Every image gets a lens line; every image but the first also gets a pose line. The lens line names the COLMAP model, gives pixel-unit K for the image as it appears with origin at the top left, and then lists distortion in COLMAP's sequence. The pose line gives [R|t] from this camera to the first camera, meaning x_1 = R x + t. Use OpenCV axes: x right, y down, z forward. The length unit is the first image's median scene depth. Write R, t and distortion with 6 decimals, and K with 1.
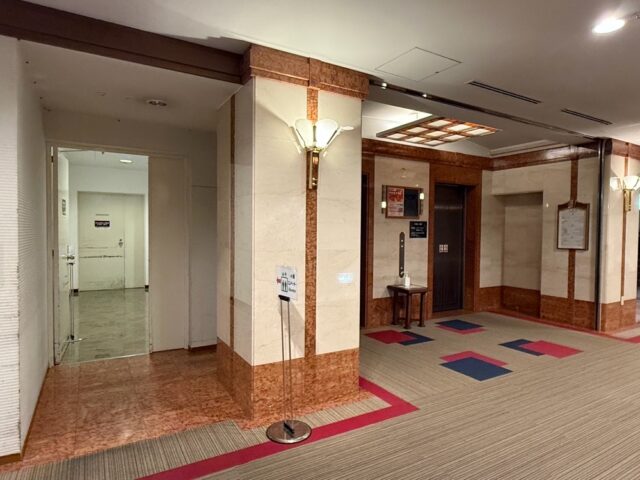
lens RADIAL K [[395.2, 0, 320.0], [0, 395.2, 240.0], [0, 0, 1]] dist [-0.000564, 0.000046]
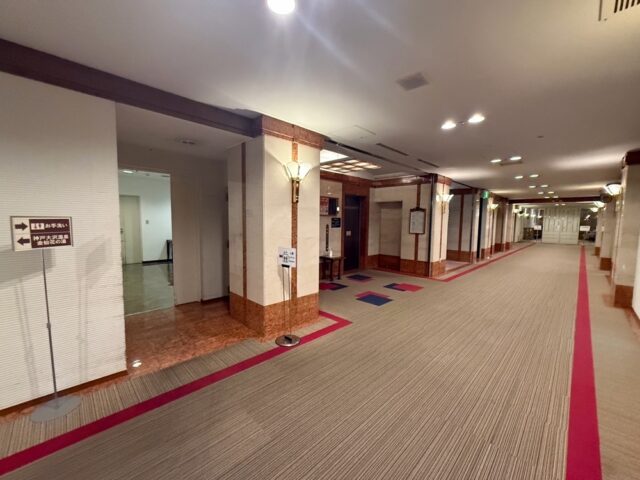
lens RADIAL K [[257.5, 0, 320.0], [0, 257.5, 240.0], [0, 0, 1]] dist [-0.000277, -0.000021]
pose [[0.970945, -0.016396, 0.238740, -0.161378], [0.003934, 0.998609, 0.052582, -0.020738], [-0.239270, -0.050115, 0.969659, -0.103858]]
